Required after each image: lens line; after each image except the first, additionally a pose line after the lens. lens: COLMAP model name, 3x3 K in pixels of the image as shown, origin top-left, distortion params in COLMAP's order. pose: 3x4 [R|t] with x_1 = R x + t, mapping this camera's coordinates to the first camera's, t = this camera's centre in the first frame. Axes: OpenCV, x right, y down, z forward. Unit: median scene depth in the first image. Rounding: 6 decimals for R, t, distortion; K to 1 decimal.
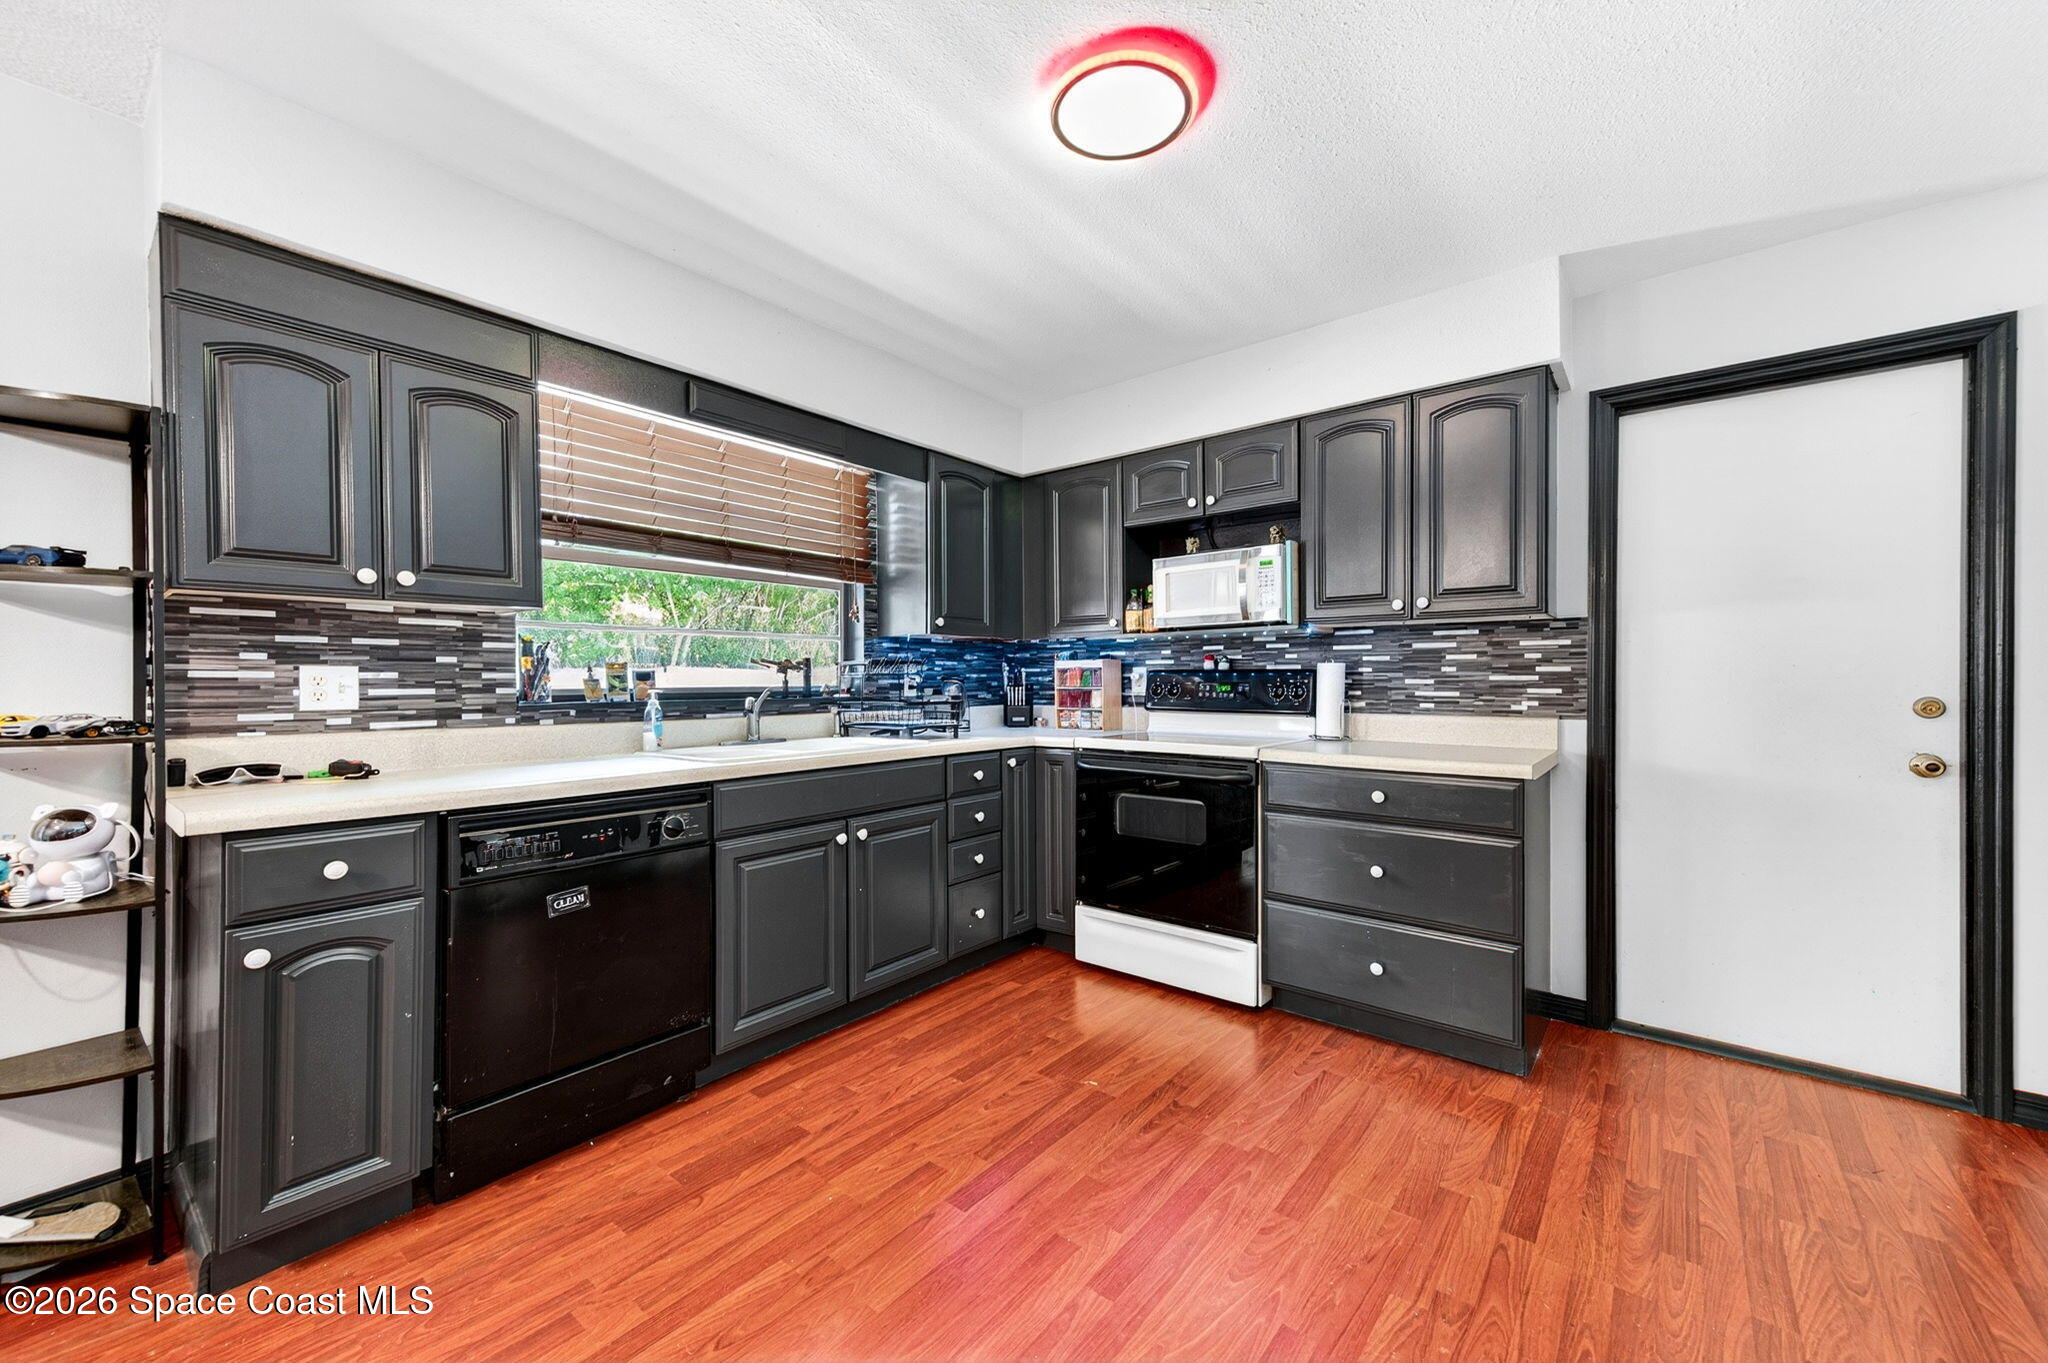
lens RADIAL K [[798.3, 0, 1032.3], [0, 798.3, 681.1], [0, 0, 1]] dist [0.015370, -0.001480]
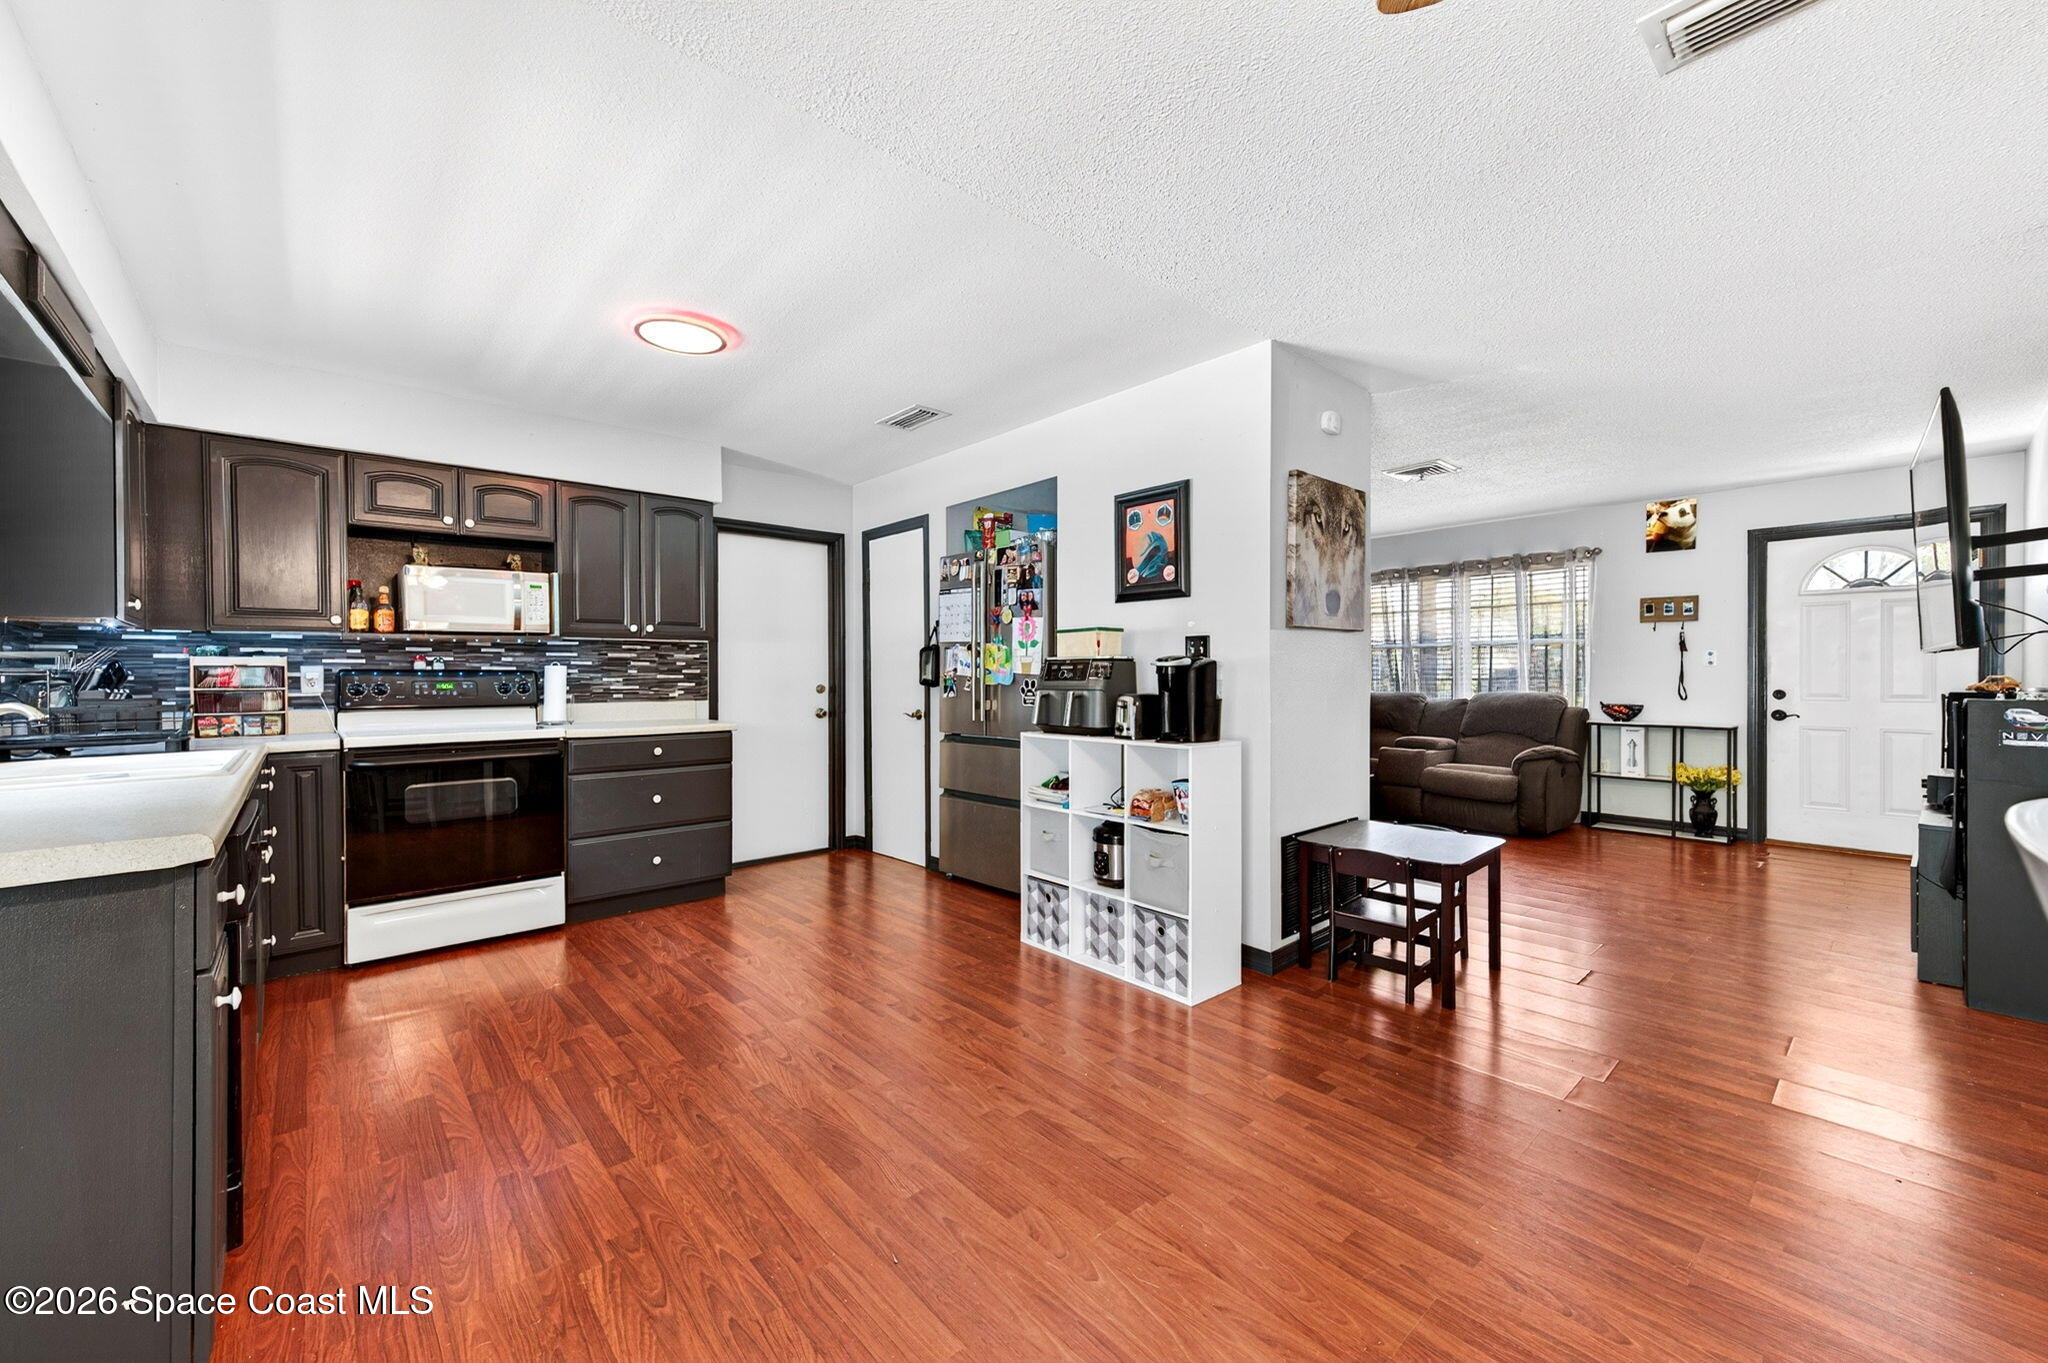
lens RADIAL K [[798.3, 0, 1028.0], [0, 798.3, 681.6], [0, 0, 1]] dist [0.015370, -0.001480]
pose [[0.160573, -0.004586, 0.987013, -0.820421], [0.008932, 0.999955, 0.003193, 0.006330], [-0.986984, 0.008303, 0.160607, 0.016078]]
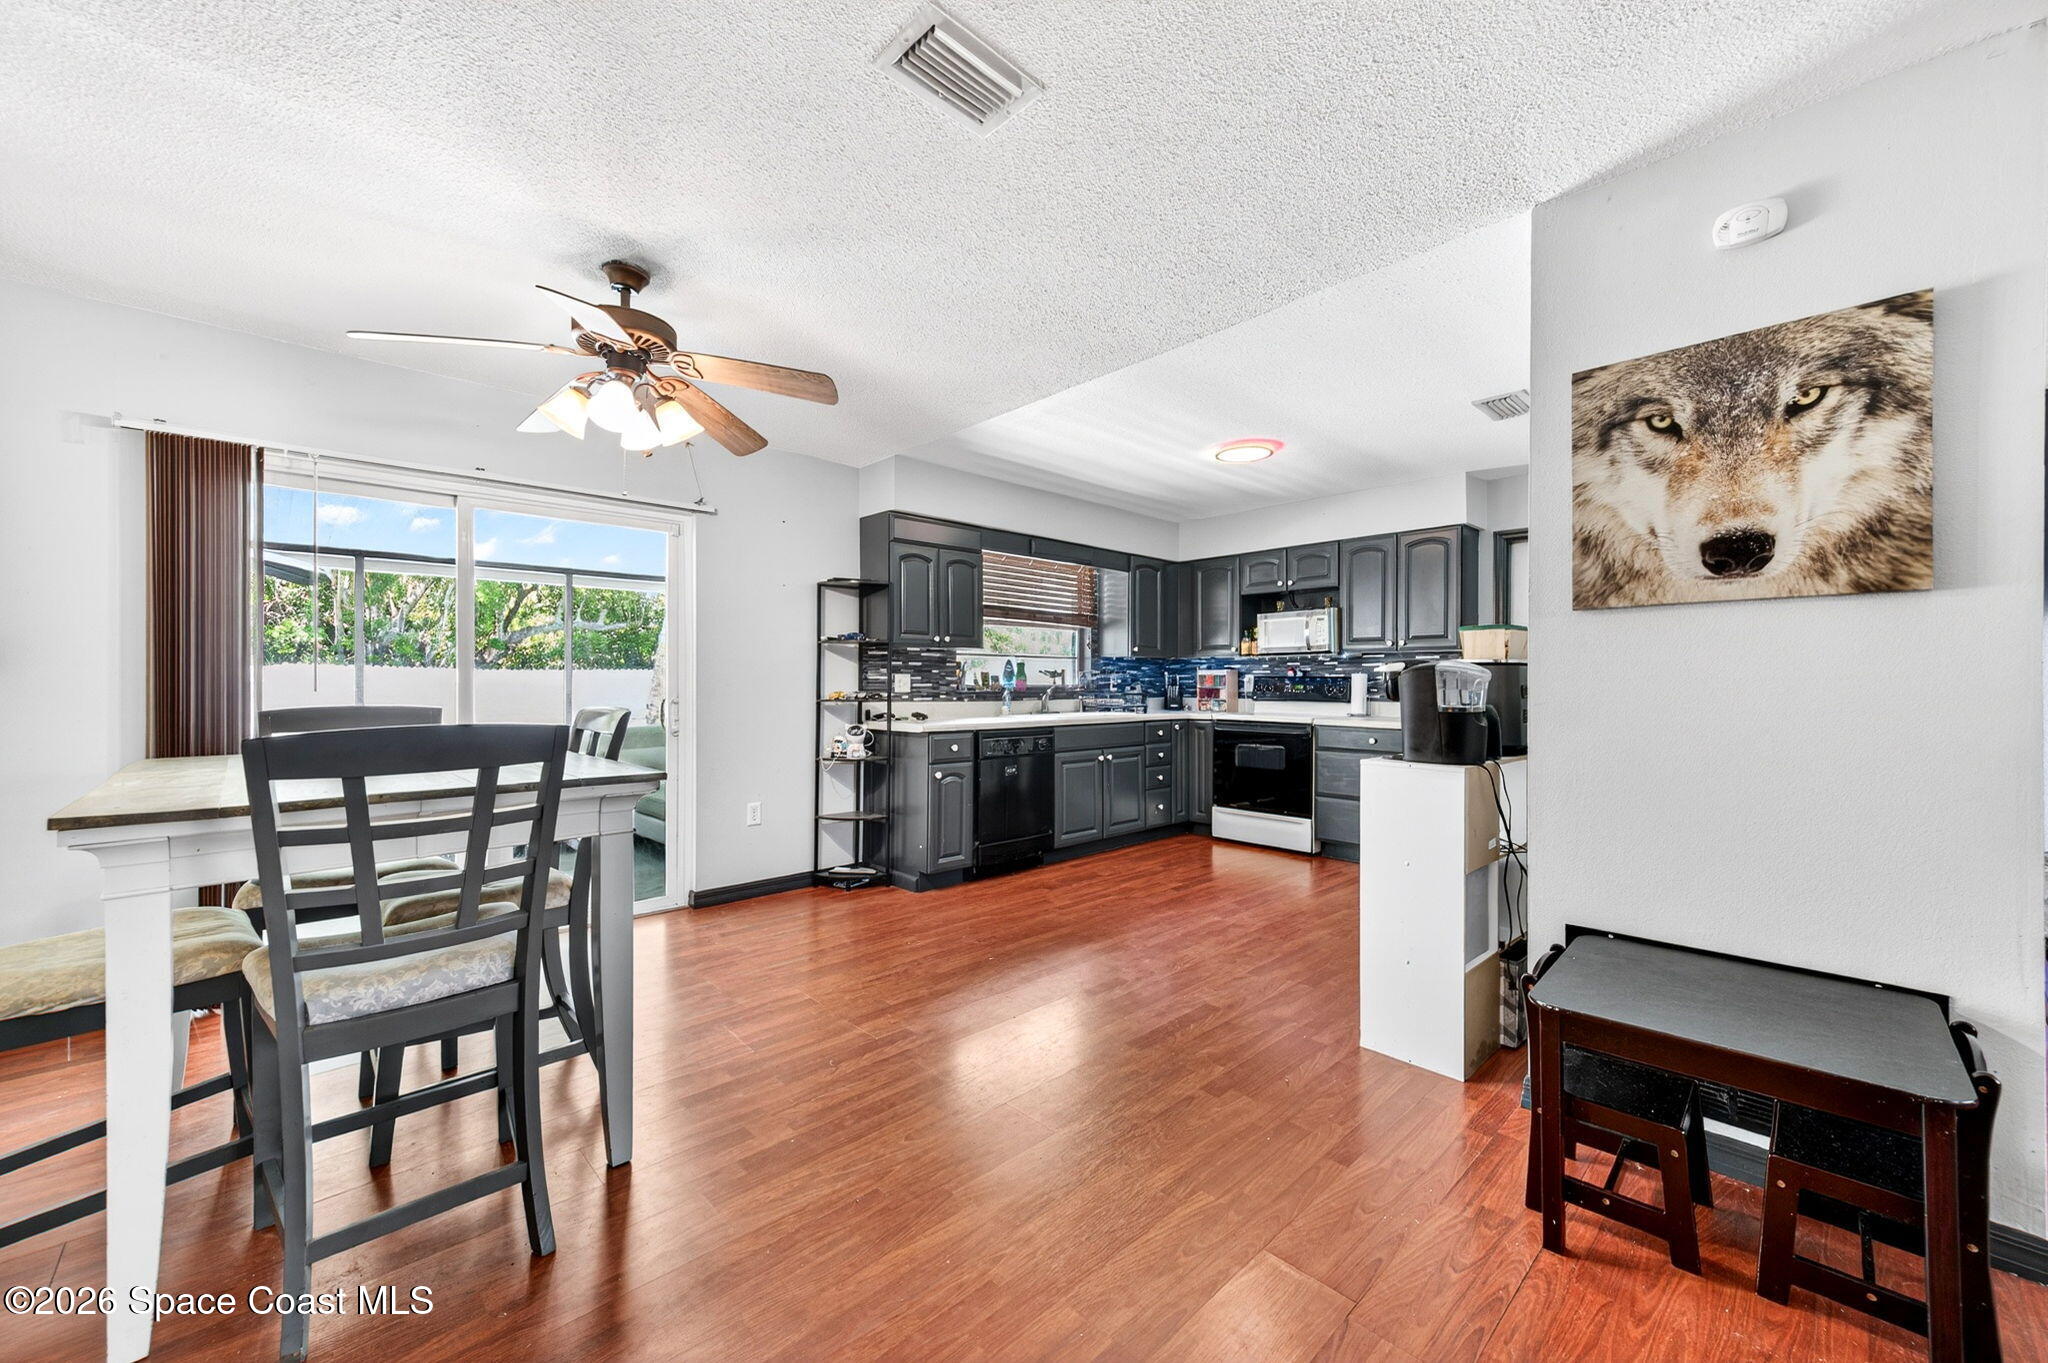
lens RADIAL K [[798.3, 0, 1029.9], [0, 798.3, 691.1], [0, 0, 1]] dist [0.015370, -0.001480]
pose [[0.991623, 0.006260, -0.129015, -0.129369], [-0.005361, 0.999959, 0.007321, 0.008476], [0.129055, -0.006568, 0.991616, -0.887541]]
